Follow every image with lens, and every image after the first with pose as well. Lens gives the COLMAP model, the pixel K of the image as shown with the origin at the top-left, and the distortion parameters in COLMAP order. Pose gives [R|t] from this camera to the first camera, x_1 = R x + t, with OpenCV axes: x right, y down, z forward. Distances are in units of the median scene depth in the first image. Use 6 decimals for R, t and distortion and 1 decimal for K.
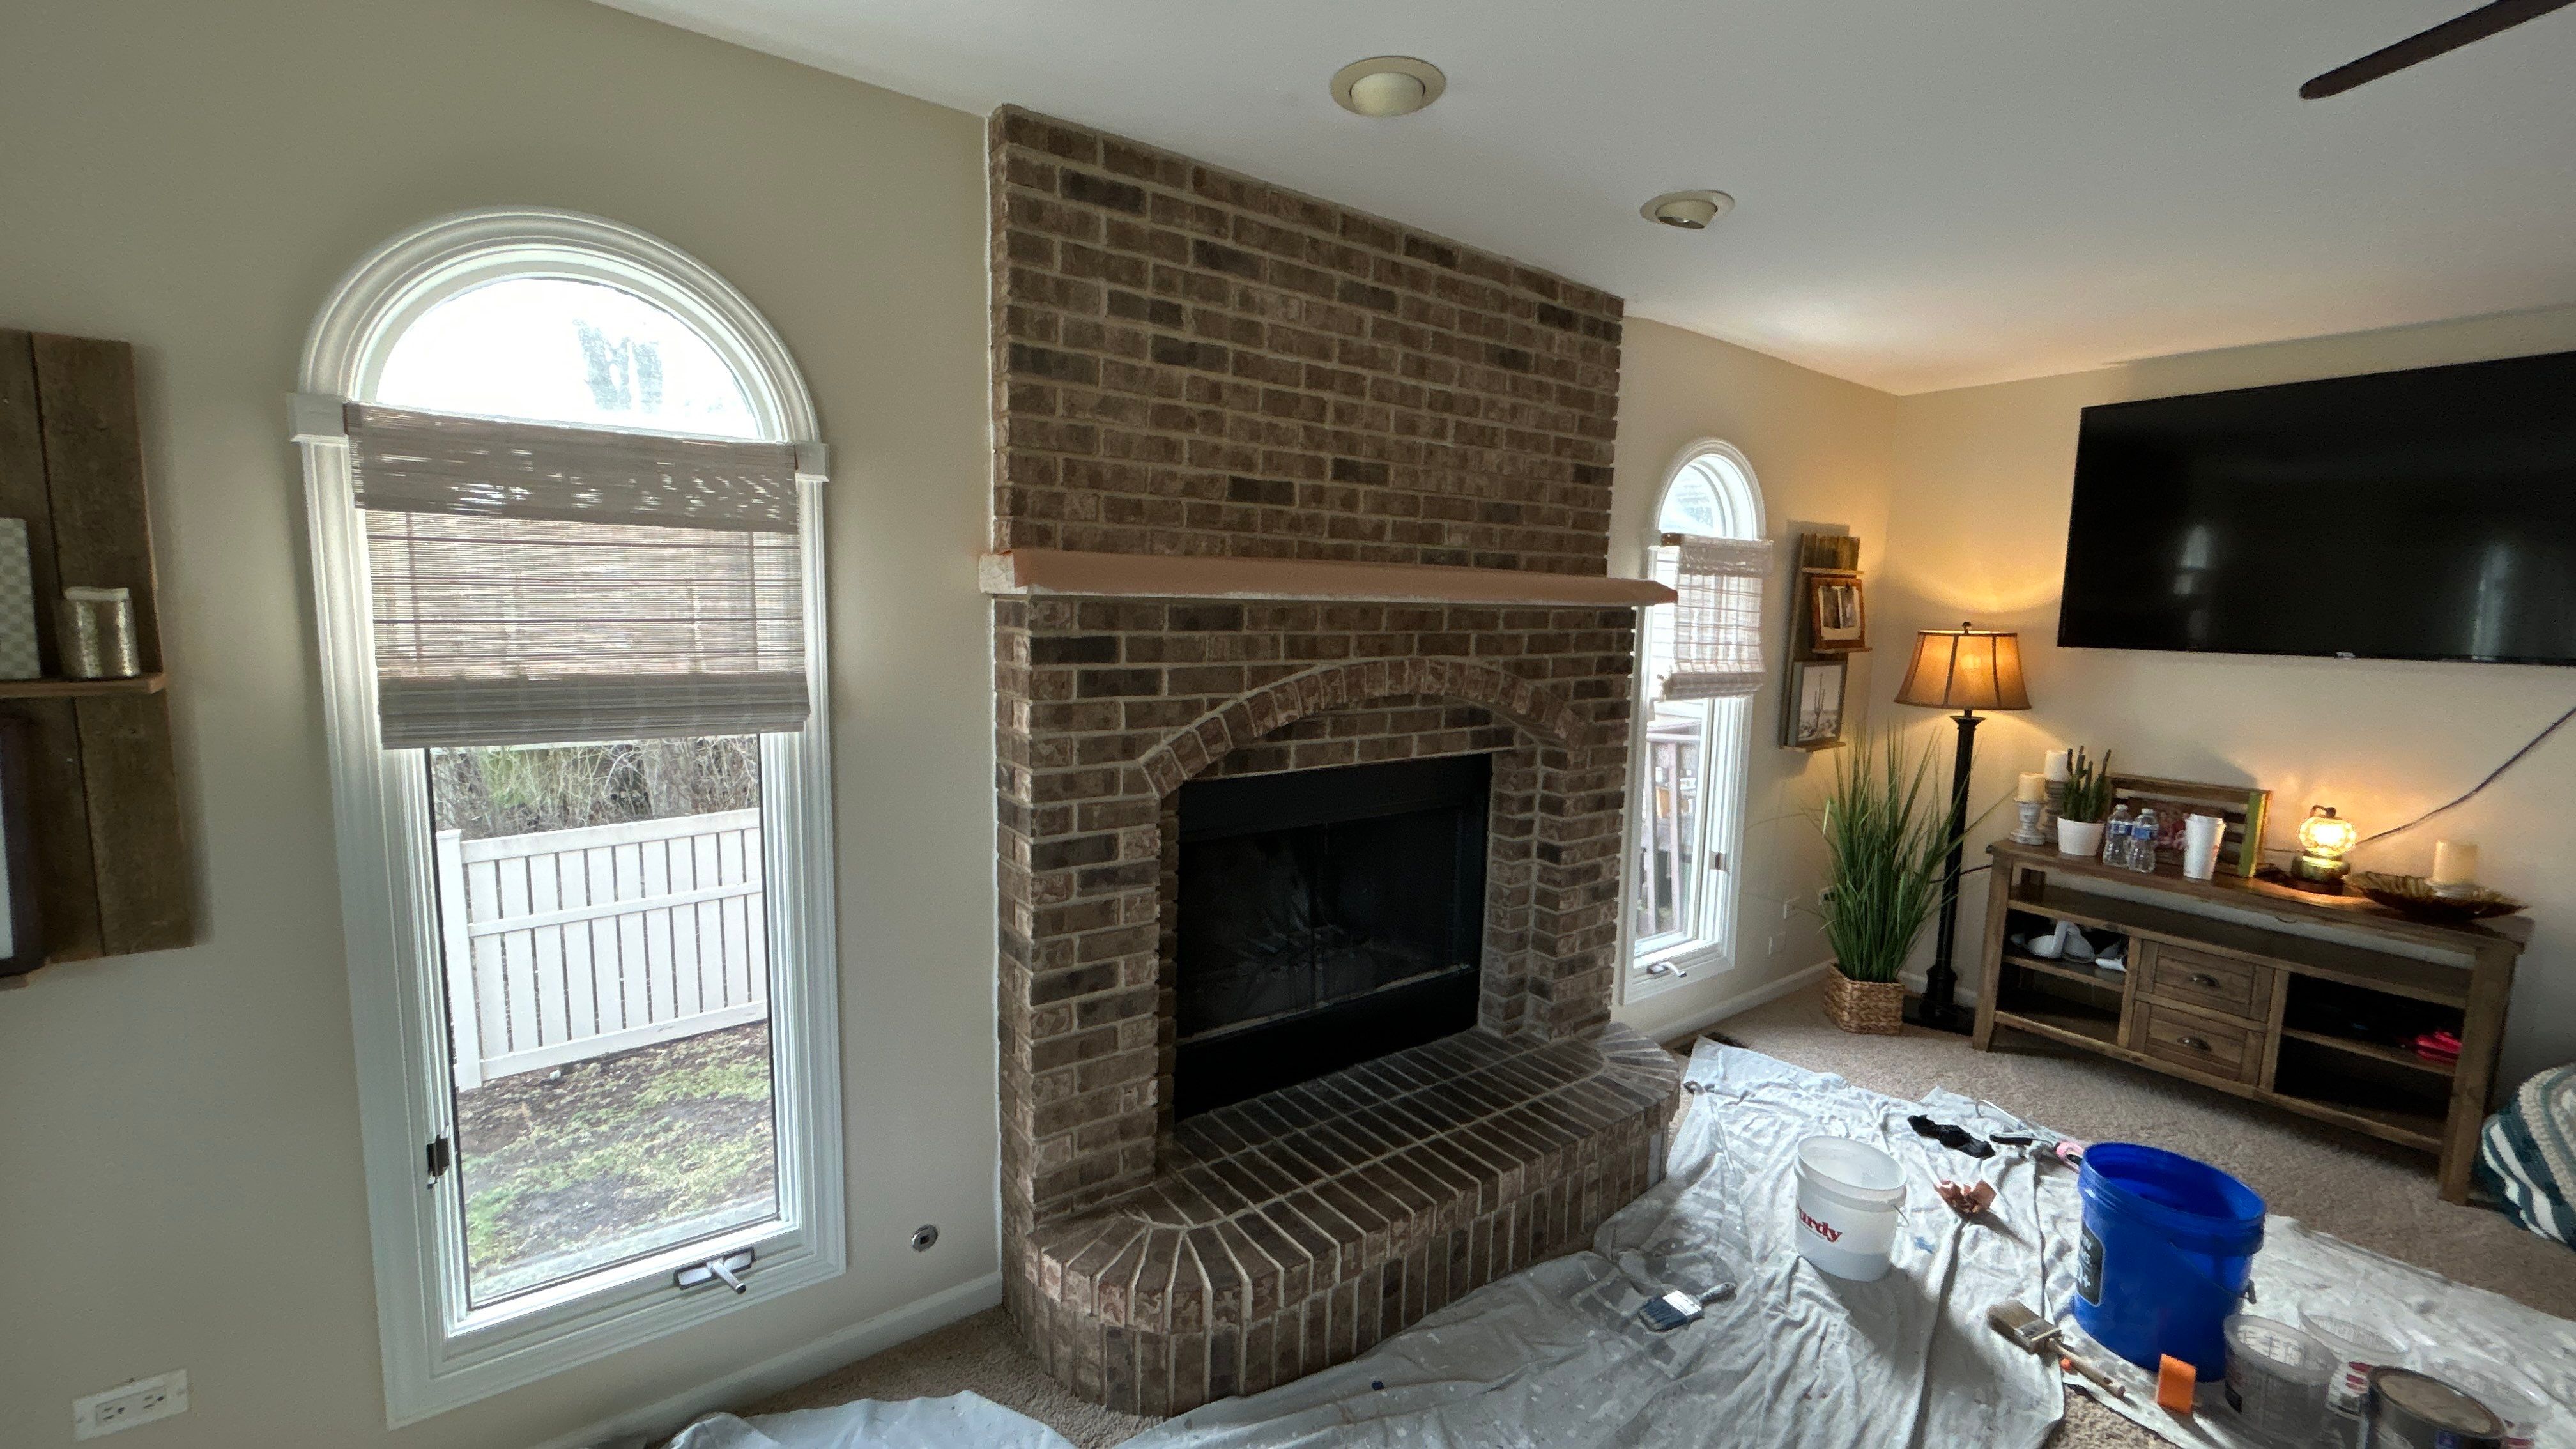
lens RADIAL K [[1034.0, 0, 1279.9], [0, 1034.0, 715.4], [0, 0, 1]] dist [-0.004841, -0.000672]
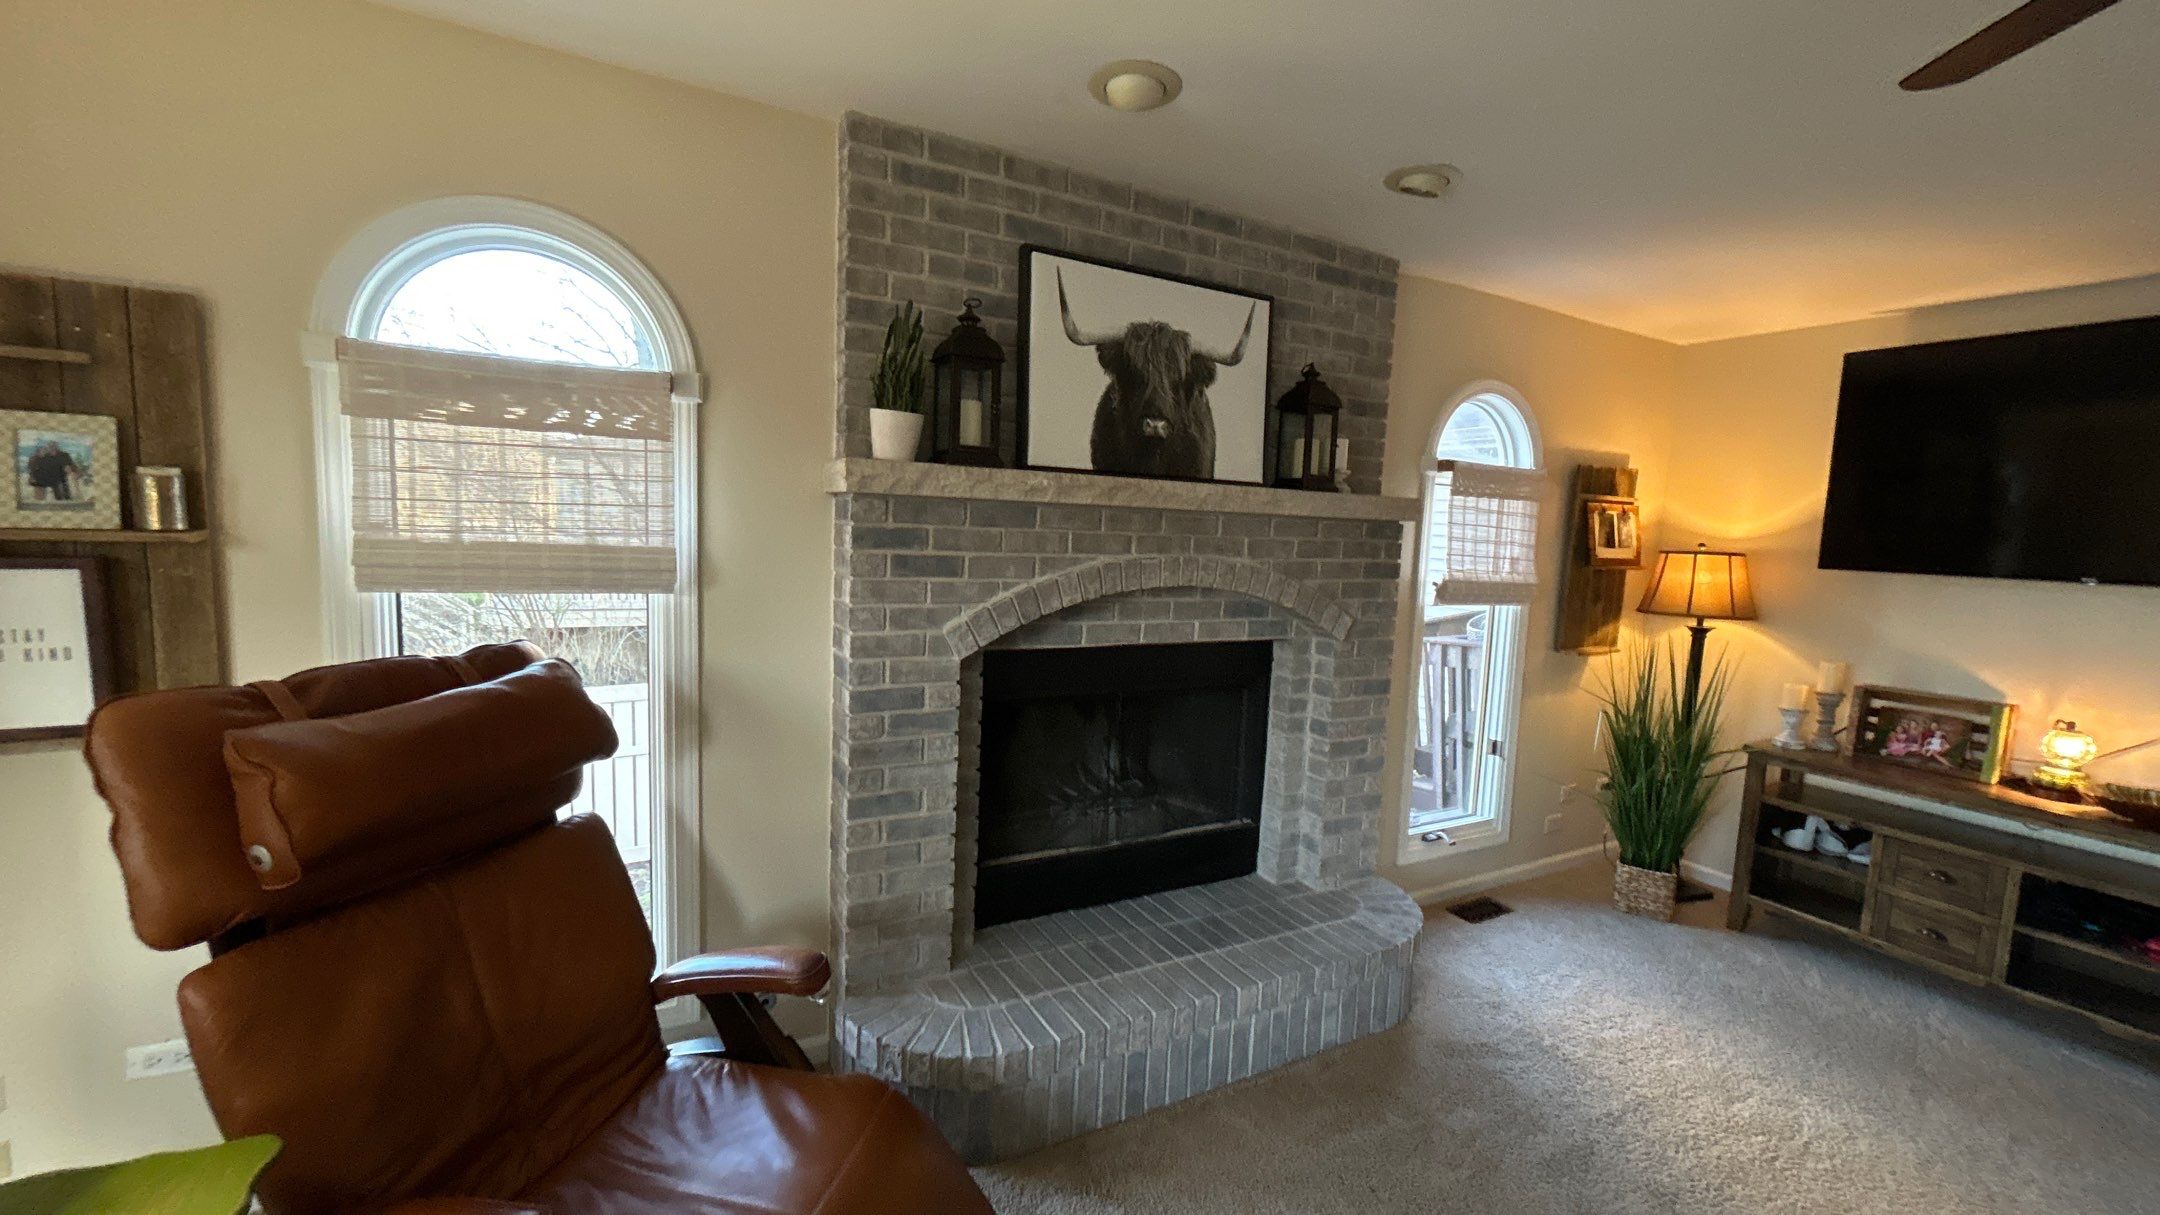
lens RADIAL K [[867.0, 0, 1100.5], [0, 867.0, 608.5], [0, 0, 1]] dist [-0.004841, -0.000672]
pose [[0.993043, 0.032042, -0.113313, 0.145035], [-0.033893, 0.999321, -0.014447, 0.023348], [0.112773, 0.018187, 0.993454, -0.015001]]
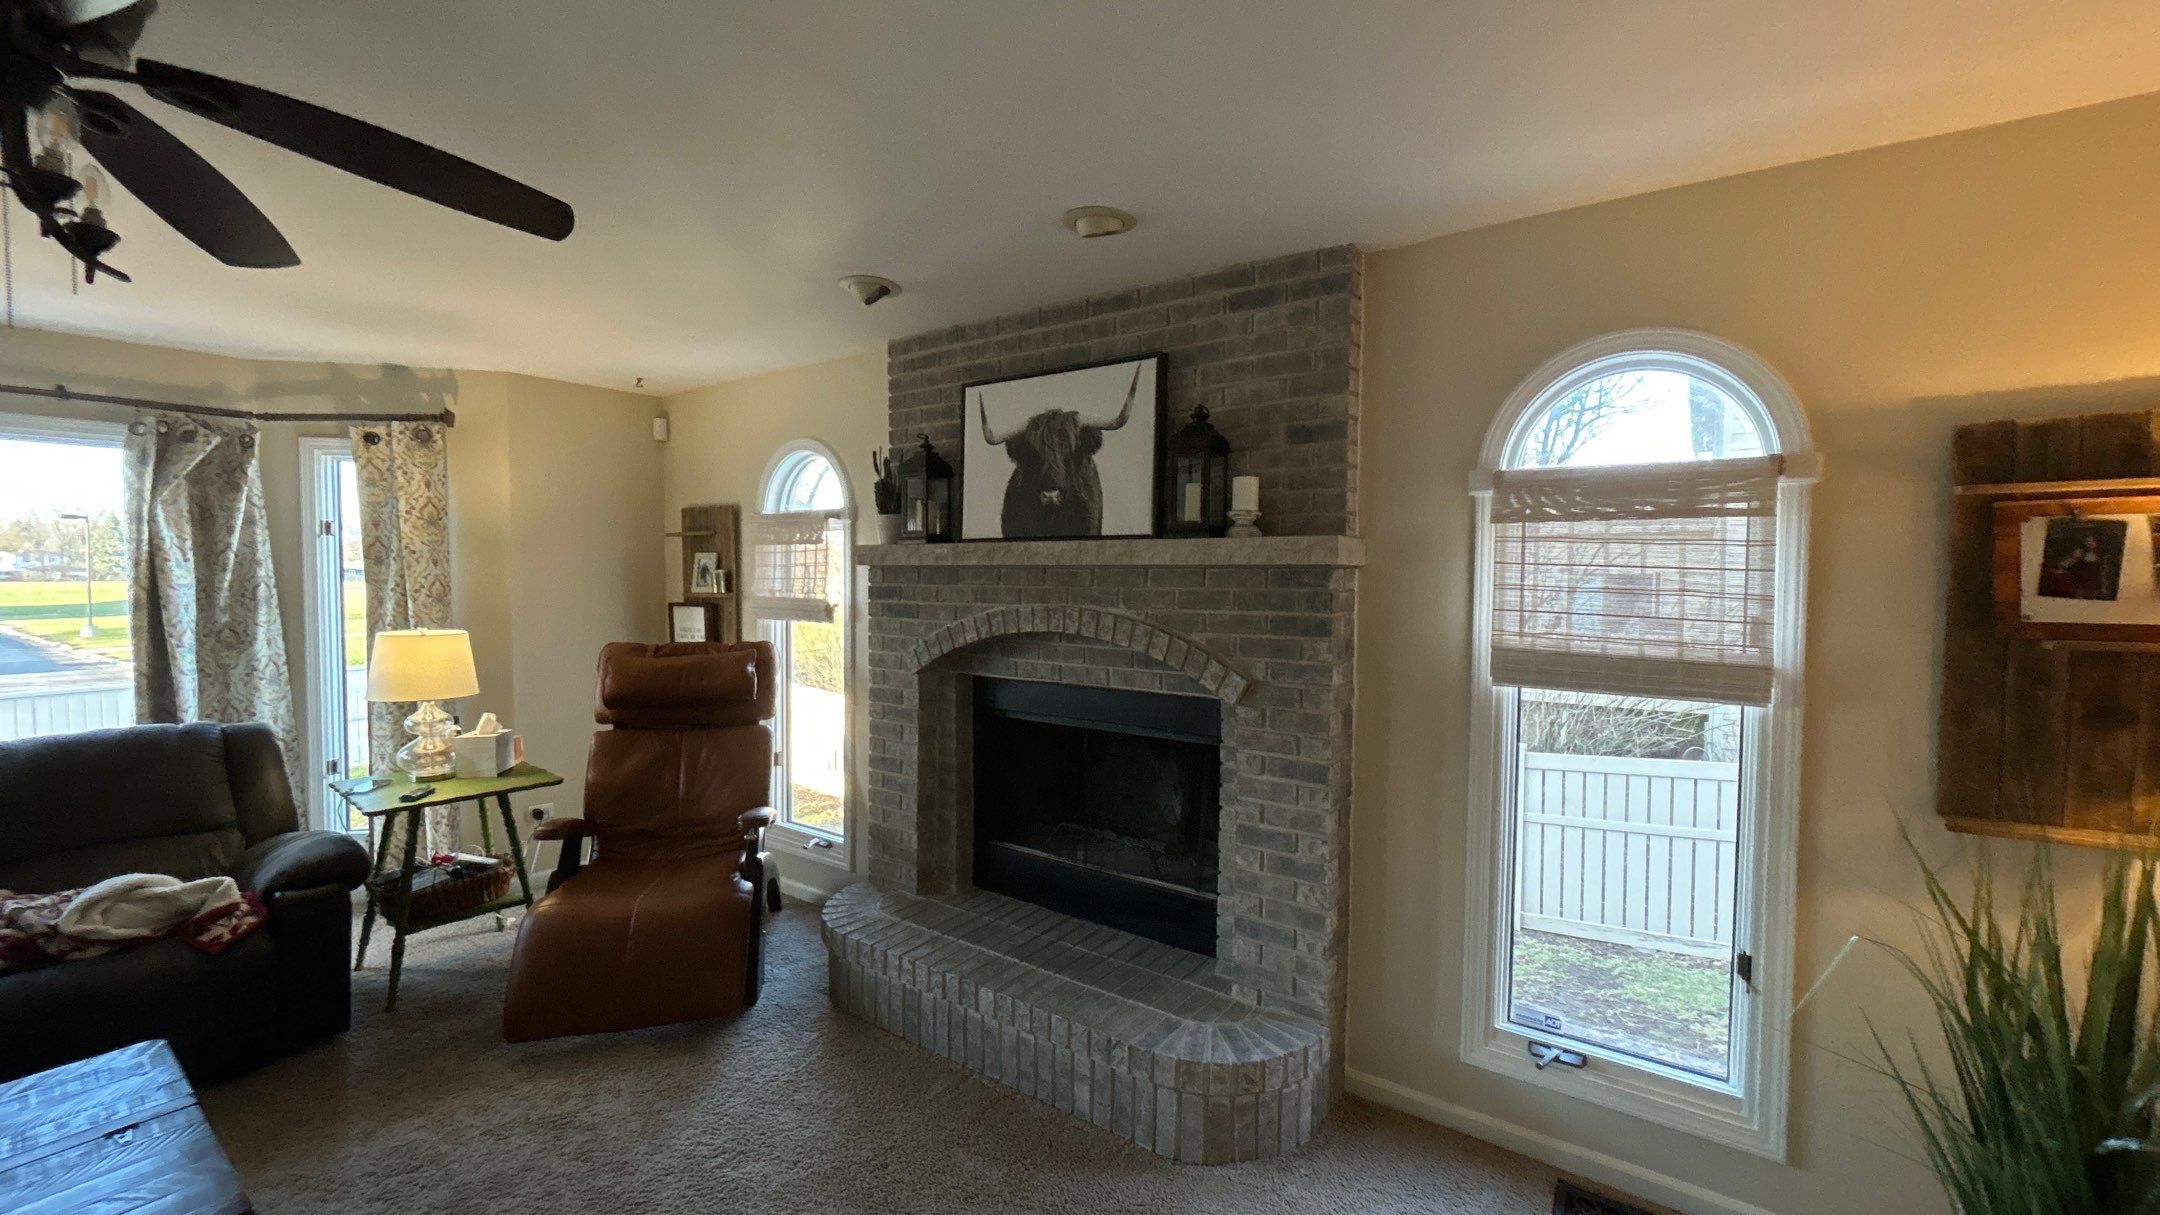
lens RADIAL K [[867.0, 0, 1089.1], [0, 867.0, 610.1], [0, 0, 1]] dist [-0.004841, -0.000672]
pose [[0.322867, 0.014862, -0.946328, 1.234035], [-0.110656, 0.993612, -0.022149, -0.029457], [0.939953, 0.111868, 0.322449, 0.673684]]
